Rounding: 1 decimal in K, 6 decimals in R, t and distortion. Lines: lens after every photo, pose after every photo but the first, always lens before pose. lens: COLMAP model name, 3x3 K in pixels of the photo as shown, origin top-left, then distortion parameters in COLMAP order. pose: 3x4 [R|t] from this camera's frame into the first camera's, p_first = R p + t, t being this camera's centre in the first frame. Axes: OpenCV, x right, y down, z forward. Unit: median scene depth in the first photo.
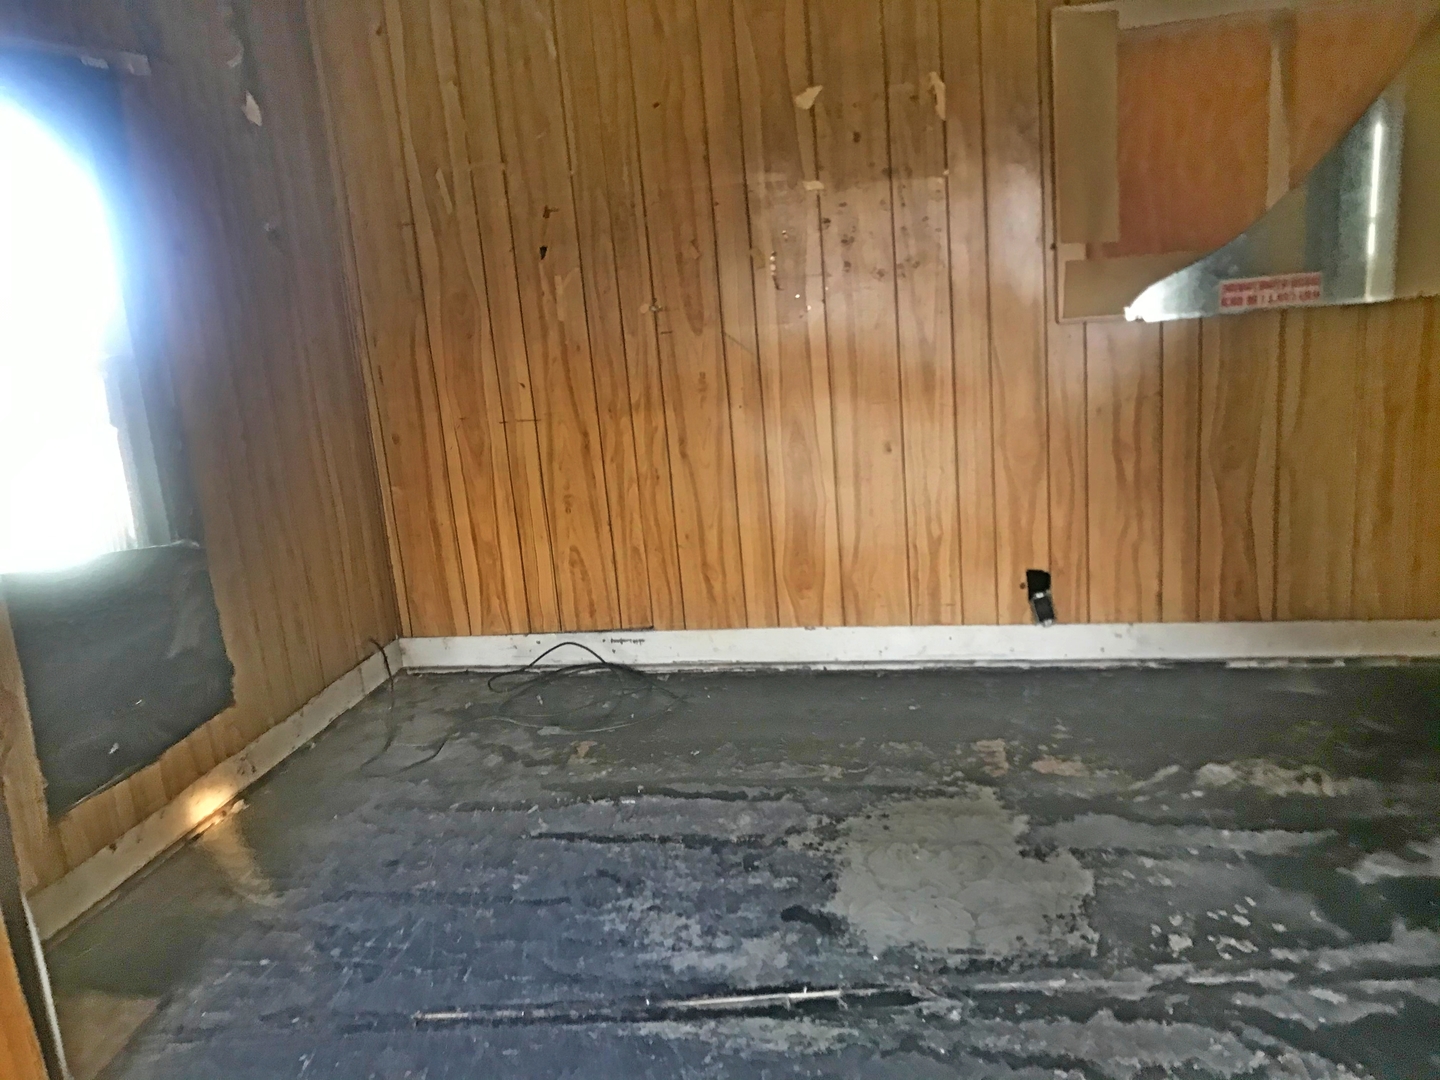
lens RADIAL K [[1178.6, 0, 718.6], [0, 1178.6, 529.0], [0, 0, 1]] dist [0.069149, -0.052701]
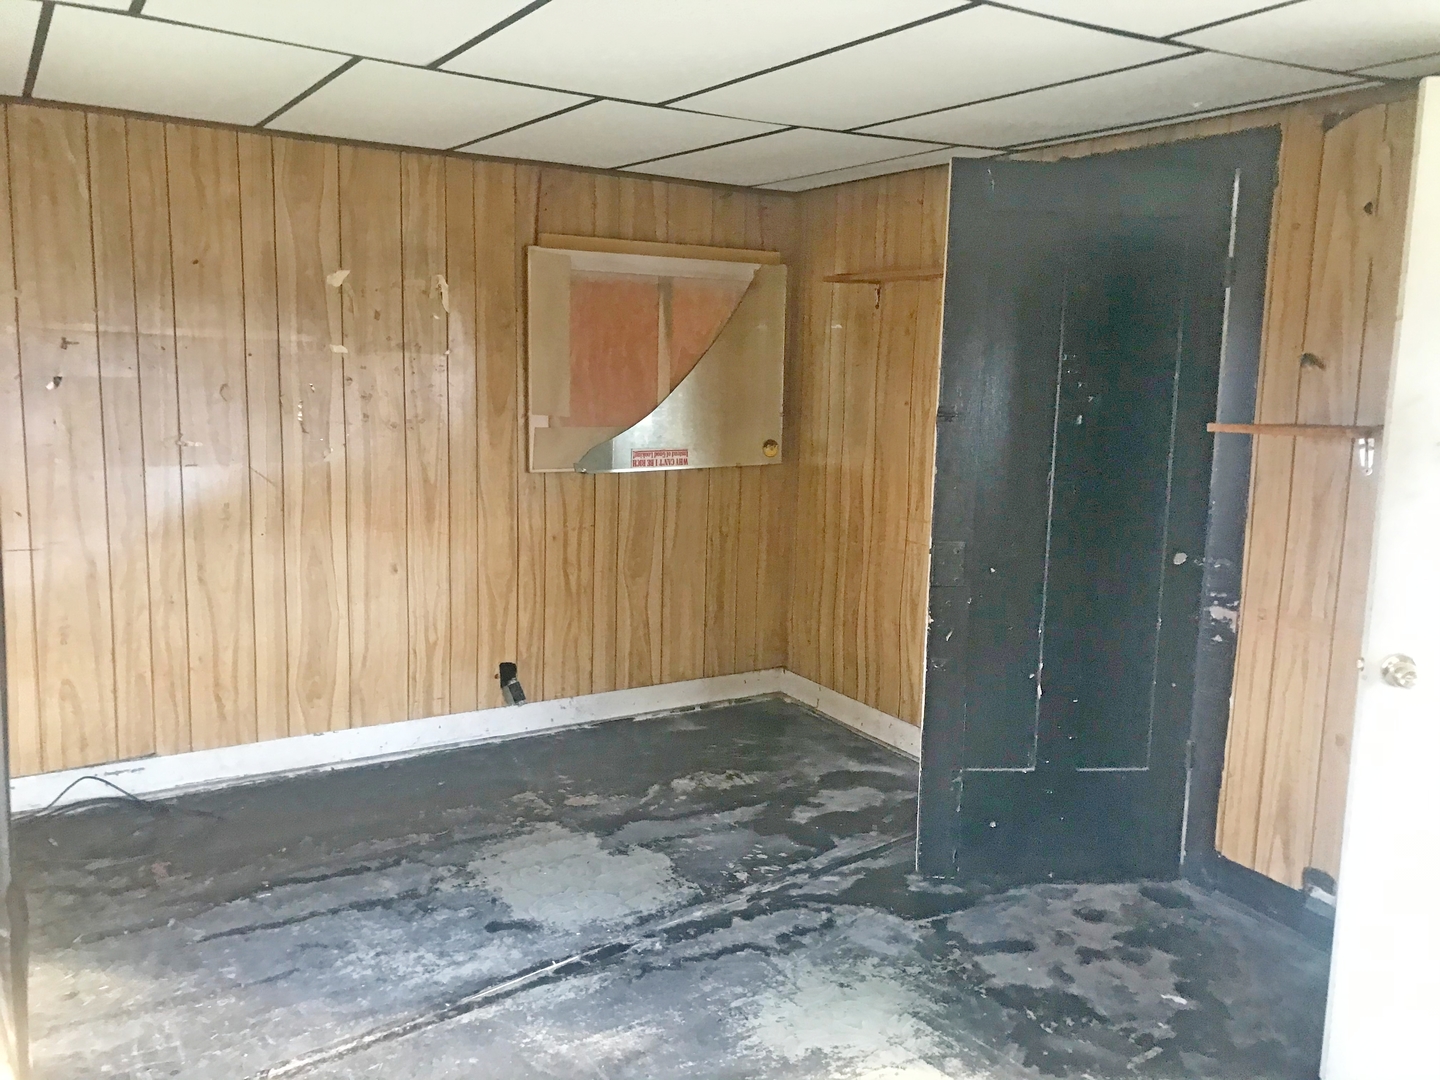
lens RADIAL K [[1178.6, 0, 717.5], [0, 1178.6, 537.5], [0, 0, 1]] dist [0.069149, -0.052701]
pose [[0.741640, -0.003281, 0.670790, -0.447886], [0.075533, 0.994037, -0.078649, 0.019278], [-0.666532, 0.108996, 0.737466, -0.107408]]
